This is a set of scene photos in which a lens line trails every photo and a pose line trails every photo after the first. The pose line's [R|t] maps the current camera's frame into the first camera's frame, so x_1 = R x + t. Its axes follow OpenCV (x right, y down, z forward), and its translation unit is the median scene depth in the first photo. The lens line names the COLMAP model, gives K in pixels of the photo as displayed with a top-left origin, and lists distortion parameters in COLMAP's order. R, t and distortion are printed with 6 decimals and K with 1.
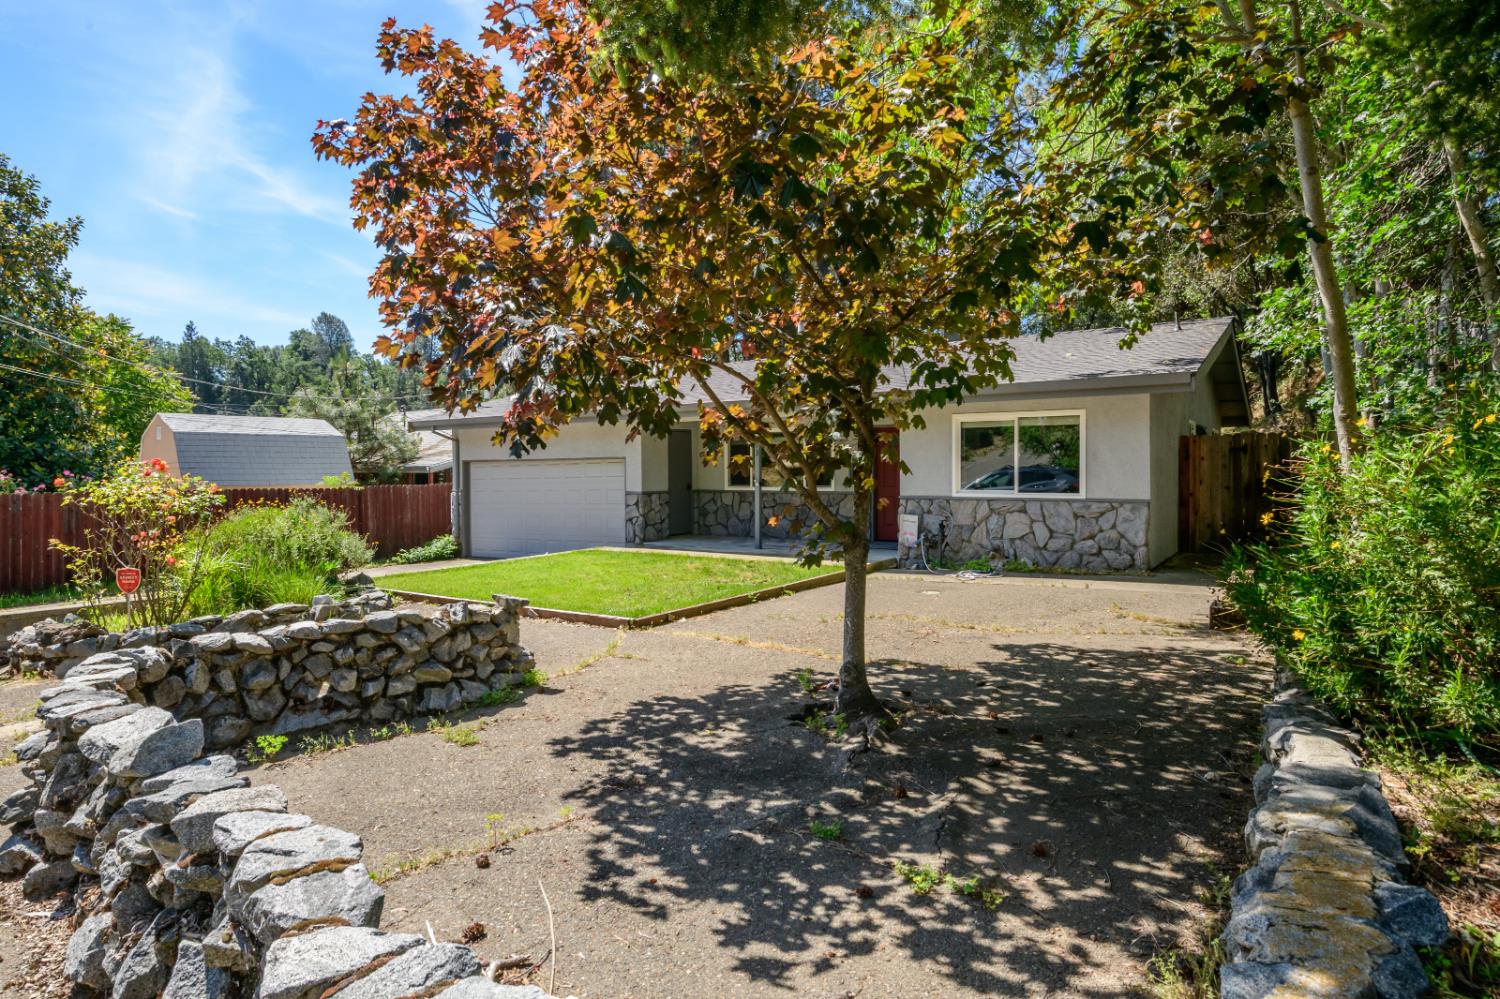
lens RADIAL K [[819.4, 0, 750.0], [0, 819.4, 499.5], [0, 0, 1]] dist [-0.001046, 0.000144]
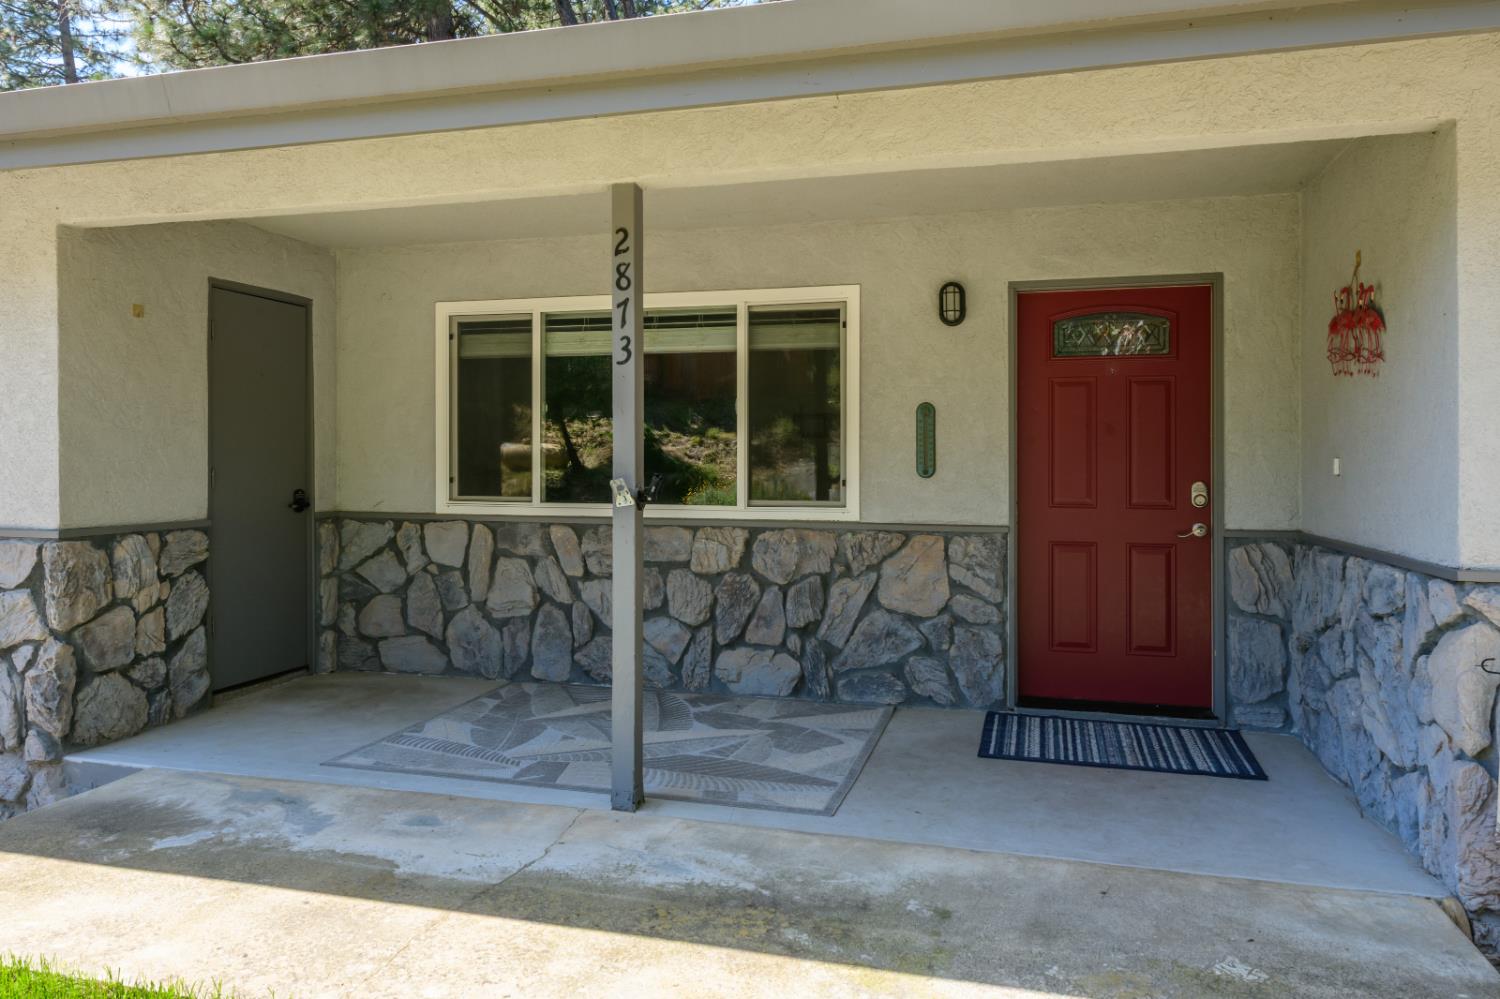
lens RADIAL K [[1033.8, 0, 755.4], [0, 1033.8, 469.9], [0, 0, 1]] dist [0.004204, 0.001283]
pose [[0.954347, 0.008293, 0.298586, -0.045835], [0.001288, 0.999491, -0.031876, -0.021558], [-0.298698, 0.030805, 0.953850, 0.883800]]
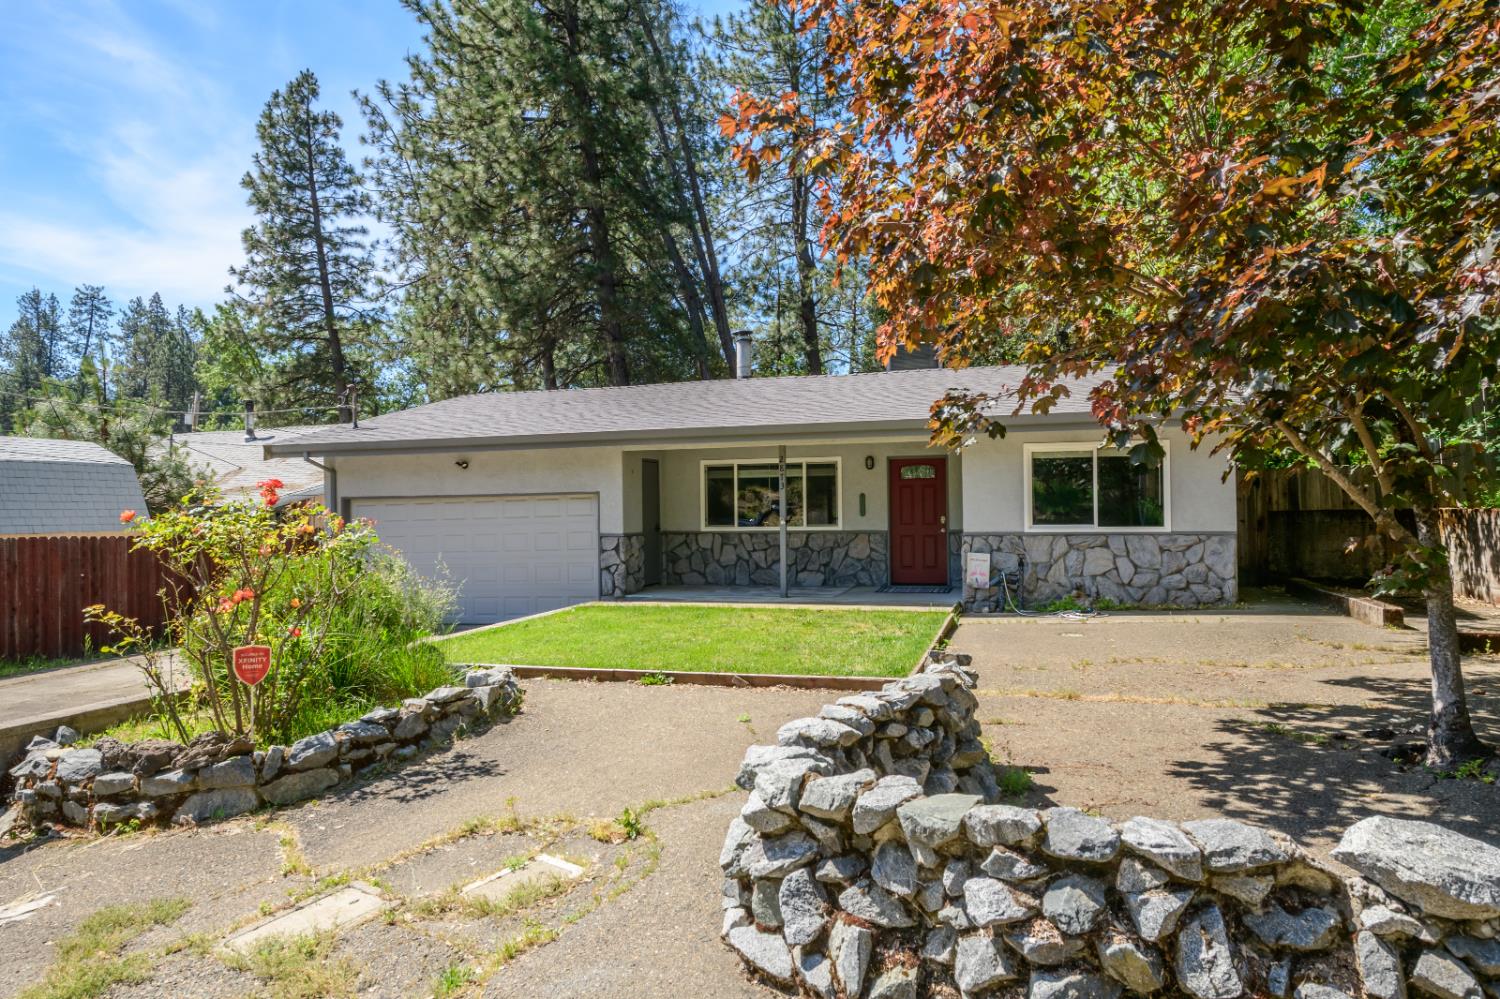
lens RADIAL K [[897.7, 0, 769.7], [0, 897.7, 551.6], [0, 0, 1]] dist [-0.000310, 0.000261]
pose [[0.953831, -0.017720, 0.299820, -0.345394], [0.016912, 0.999843, 0.005289, 0.008344], [-0.299866, 0.000026, 0.953981, 0.123697]]
